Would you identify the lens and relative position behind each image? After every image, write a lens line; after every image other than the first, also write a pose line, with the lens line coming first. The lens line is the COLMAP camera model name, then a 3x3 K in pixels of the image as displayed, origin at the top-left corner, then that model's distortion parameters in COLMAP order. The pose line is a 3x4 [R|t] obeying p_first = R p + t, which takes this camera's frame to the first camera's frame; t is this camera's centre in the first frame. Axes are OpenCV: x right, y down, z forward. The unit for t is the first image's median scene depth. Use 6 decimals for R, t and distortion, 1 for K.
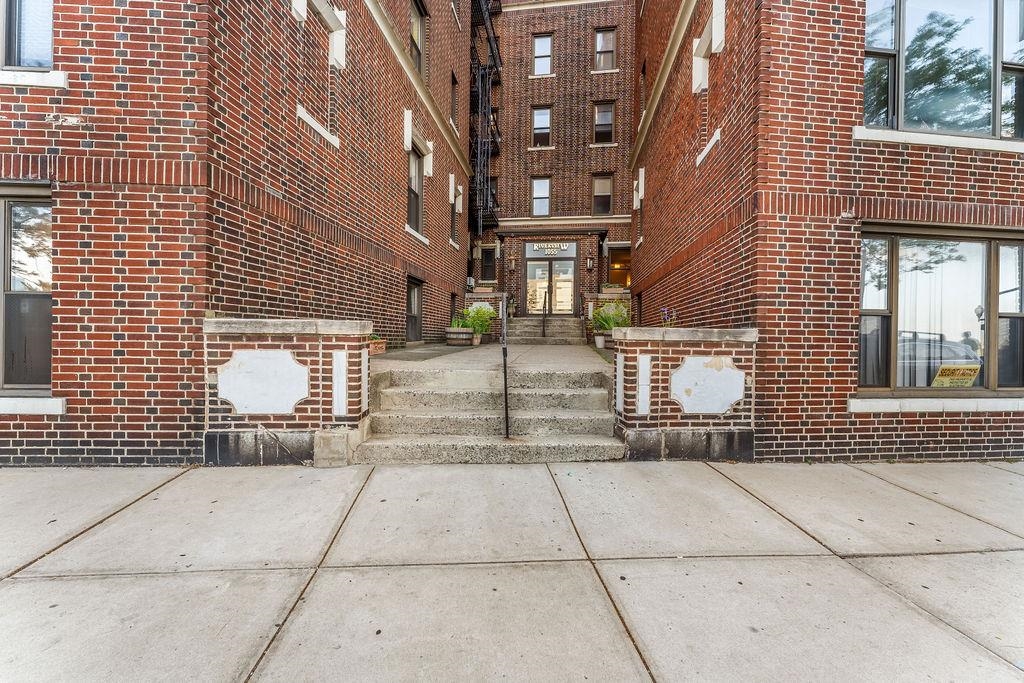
lens RADIAL K [[417.4, 0, 512.0], [0, 417.4, 341.5], [0, 0, 1]] dist [-0.000281, 0.000009]
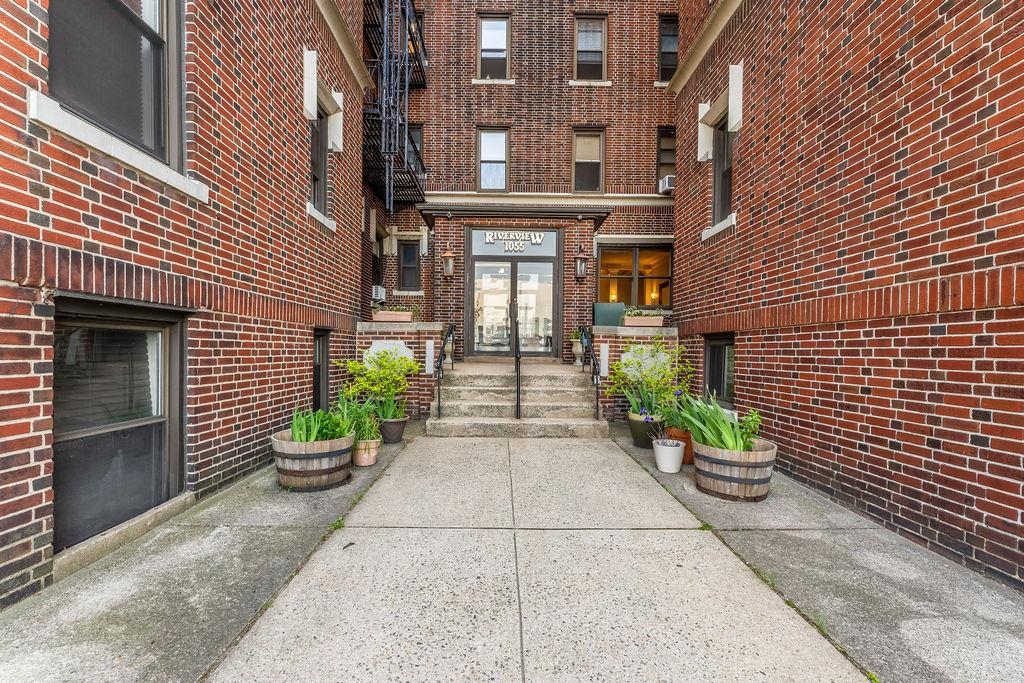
lens RADIAL K [[451.6, 0, 507.0], [0, 451.6, 363.8], [0, 0, 1]] dist [0.001543, 0.000150]
pose [[0.990312, -0.005173, 0.138762, -0.007166], [0.001094, 0.999565, 0.029457, -0.064942], [-0.138854, -0.029019, 0.989888, 0.349611]]
